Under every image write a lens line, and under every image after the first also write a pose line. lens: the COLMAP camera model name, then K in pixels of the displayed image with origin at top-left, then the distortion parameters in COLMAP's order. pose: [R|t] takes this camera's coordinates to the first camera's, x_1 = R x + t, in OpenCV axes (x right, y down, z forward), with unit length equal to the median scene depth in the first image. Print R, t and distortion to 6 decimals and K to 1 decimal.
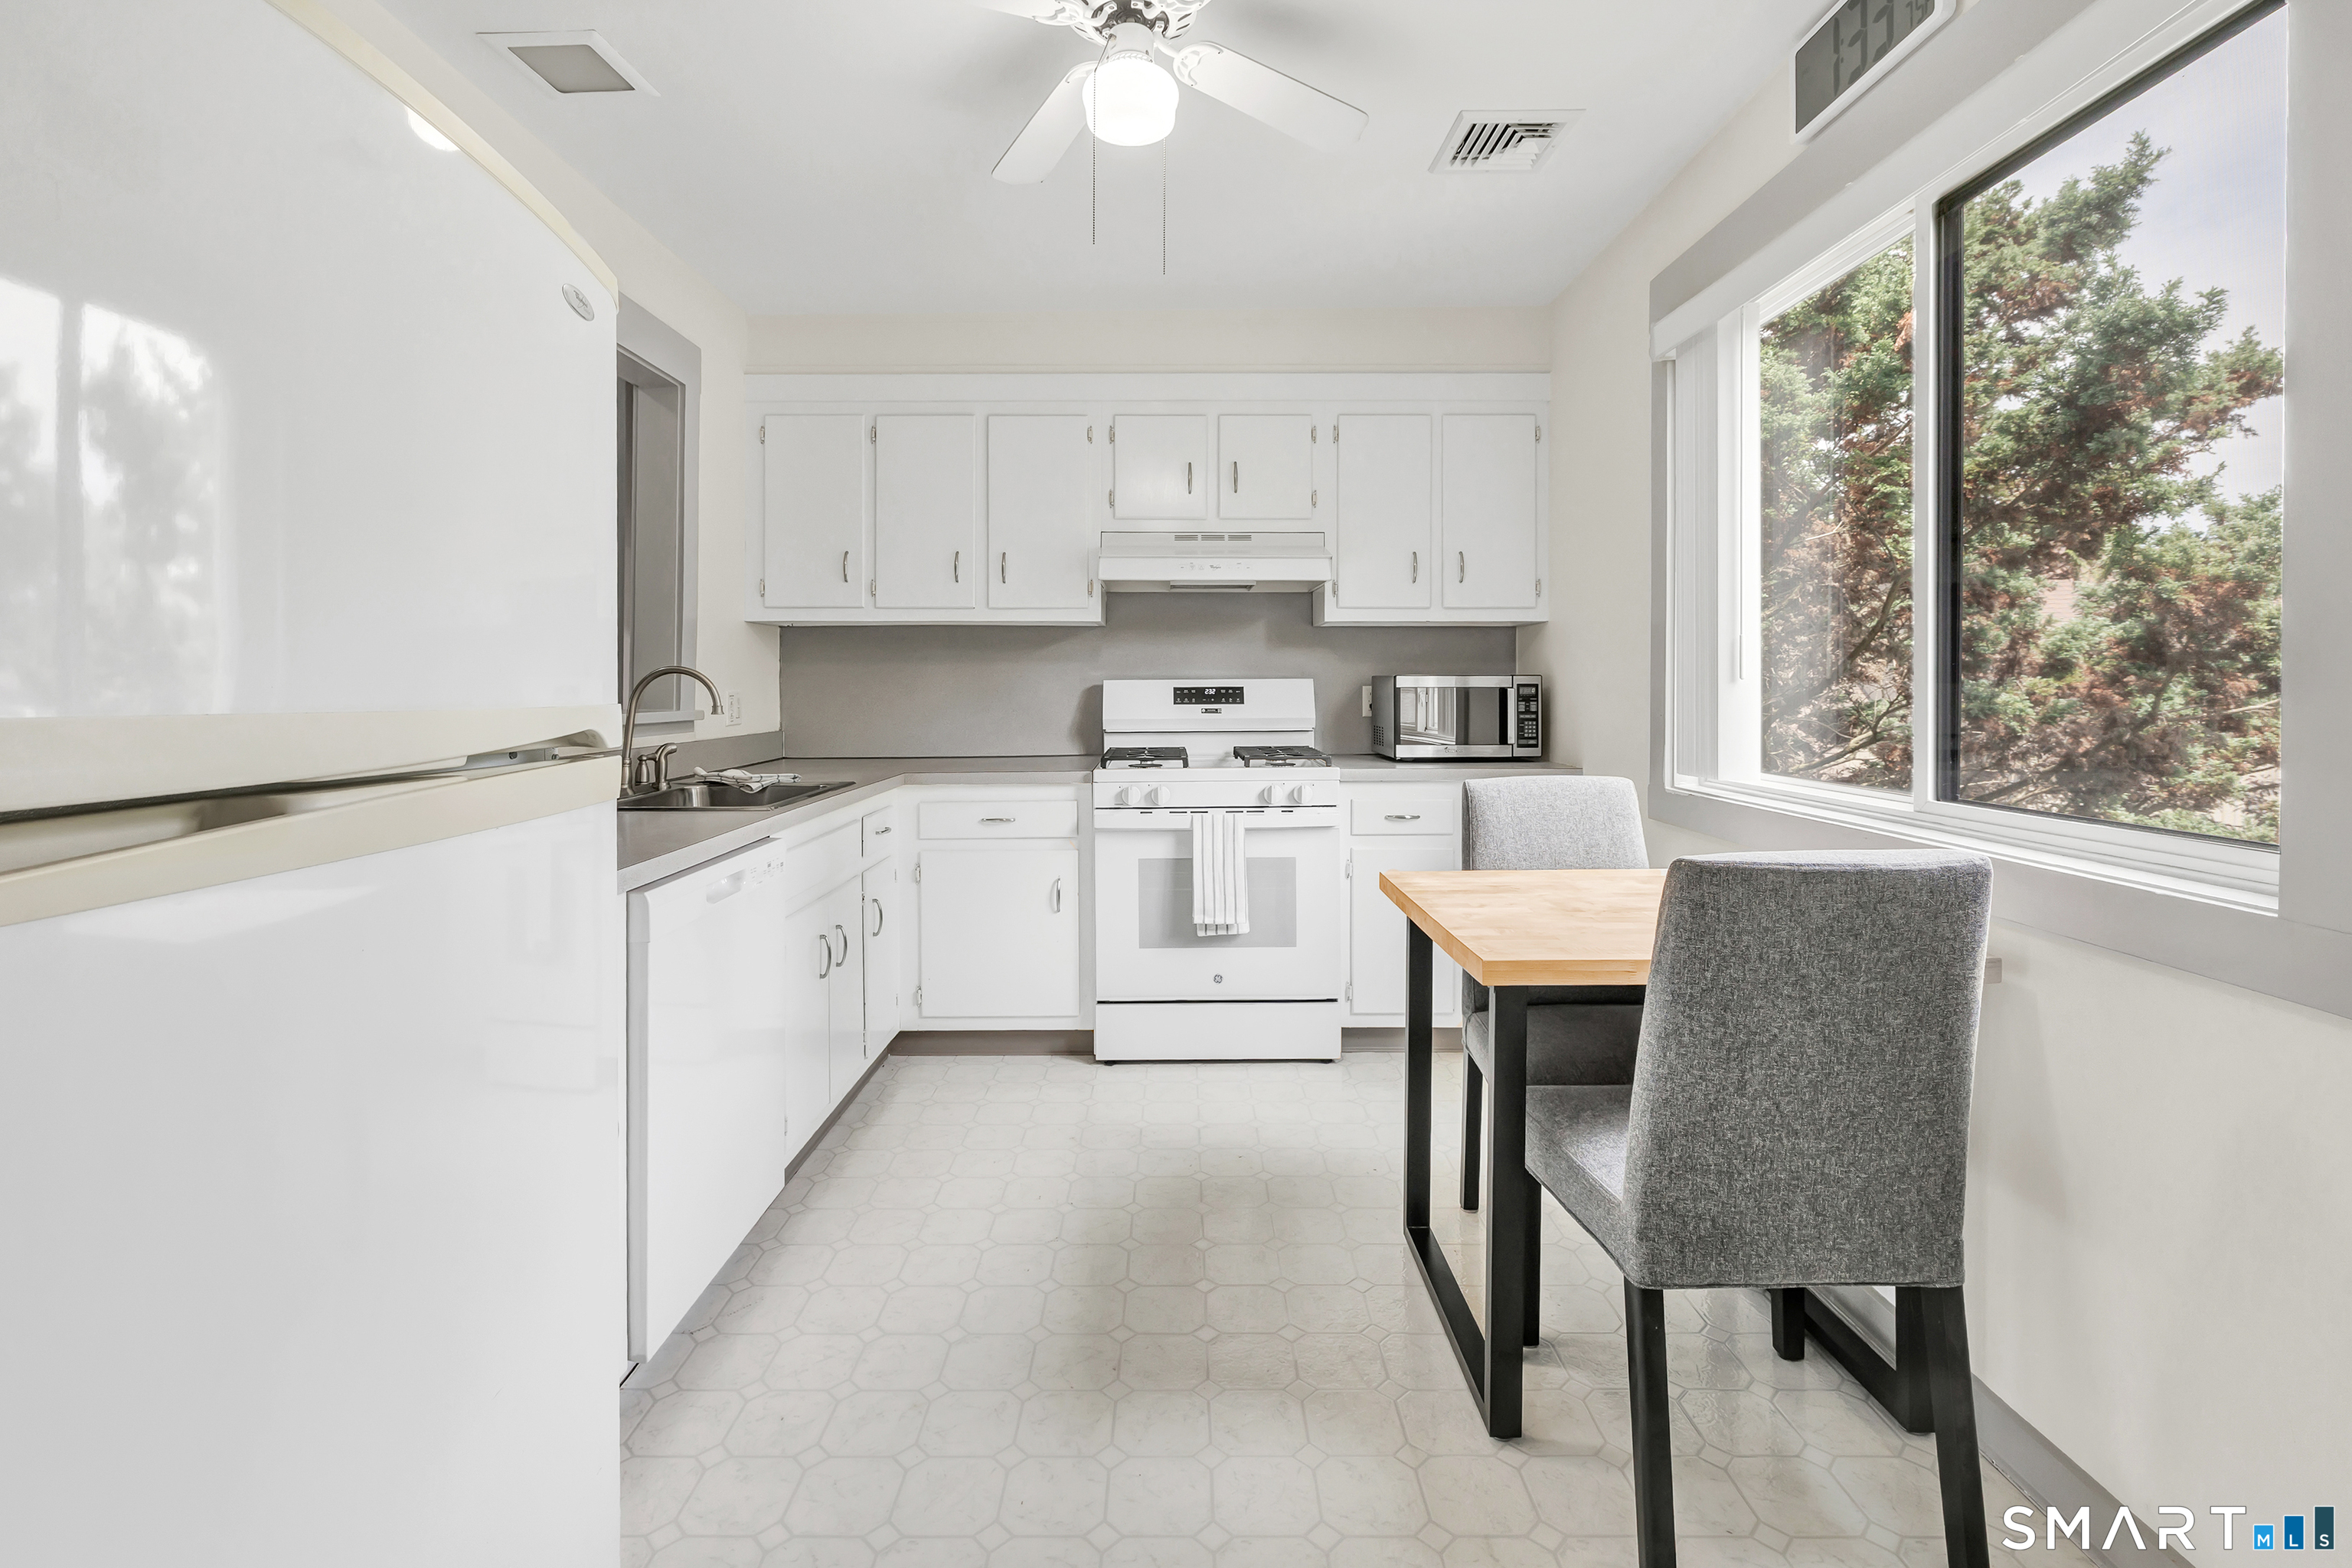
lens RADIAL K [[1062.9, 0, 1174.7], [0, 1062.9, 682.1], [0, 0, 1]] dist [0.001383, 0.000020]
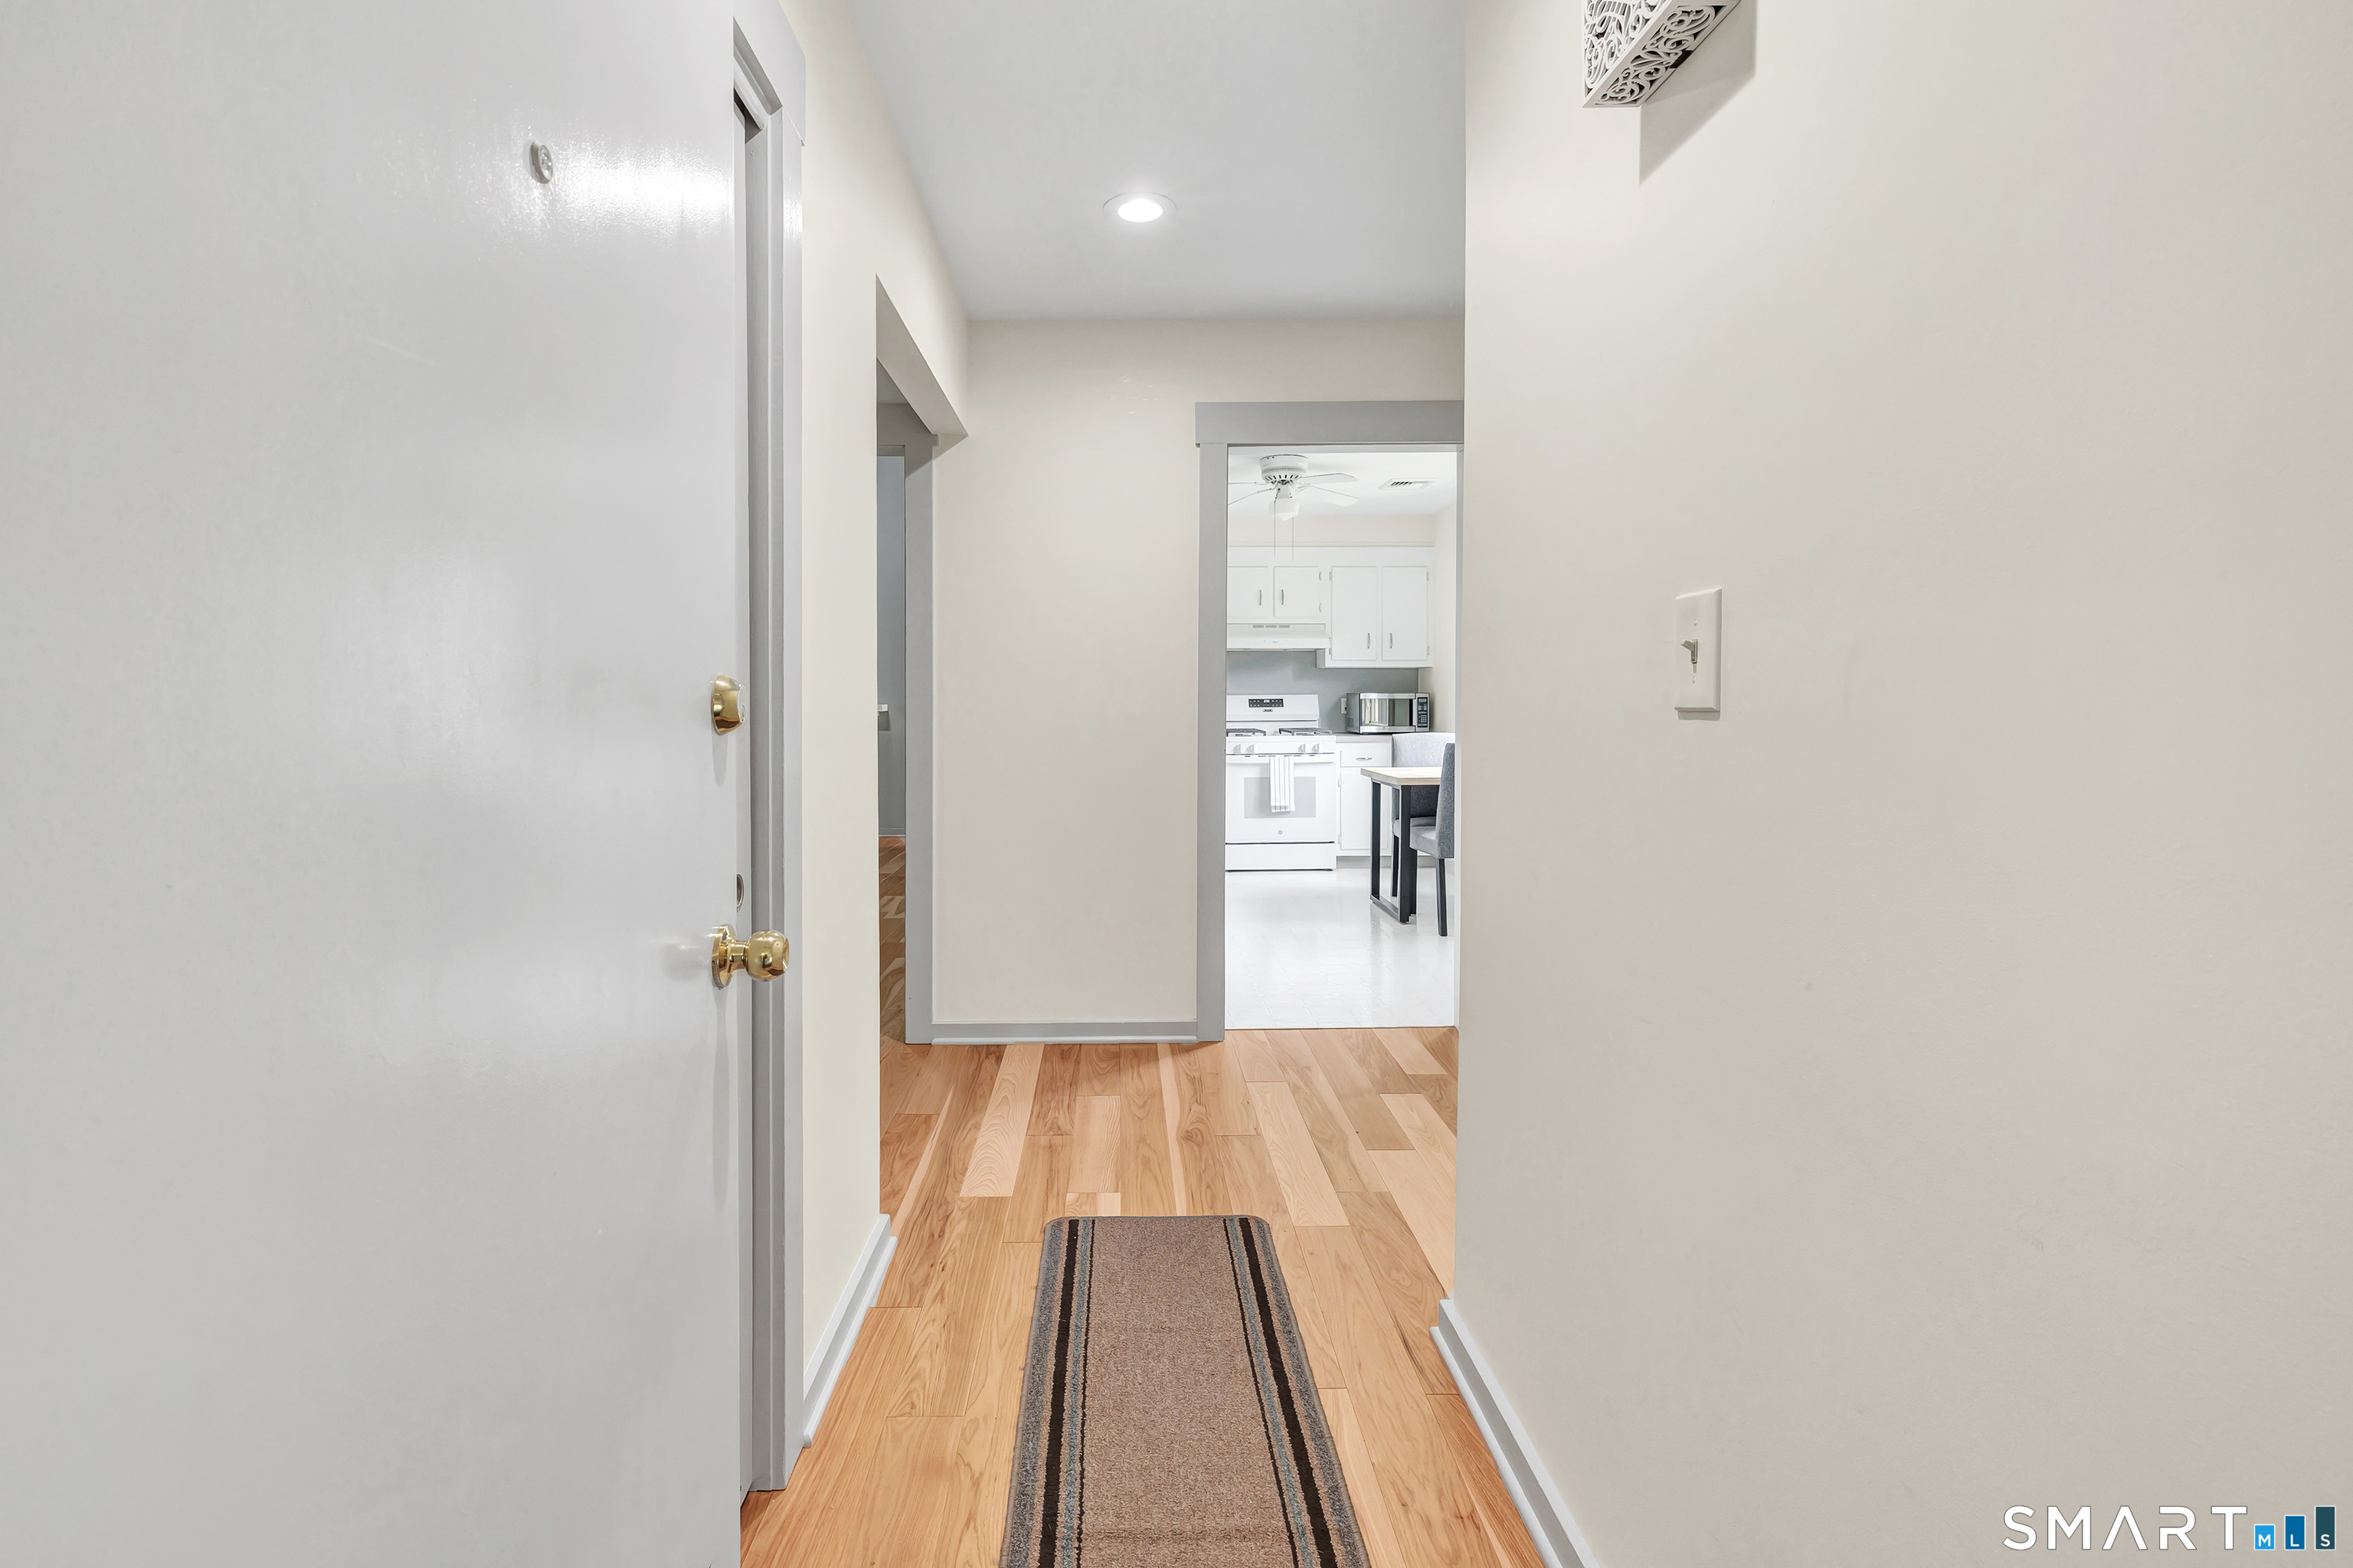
lens RADIAL K [[1046.3, 0, 1125.6], [0, 1046.3, 710.4], [0, 0, 1]] dist [0.001247, 0.000217]
pose [[0.999899, -0.002948, 0.013895, -0.284862], [0.002715, 0.999855, 0.016795, -0.008171], [-0.013943, -0.016756, 0.999762, -1.064271]]
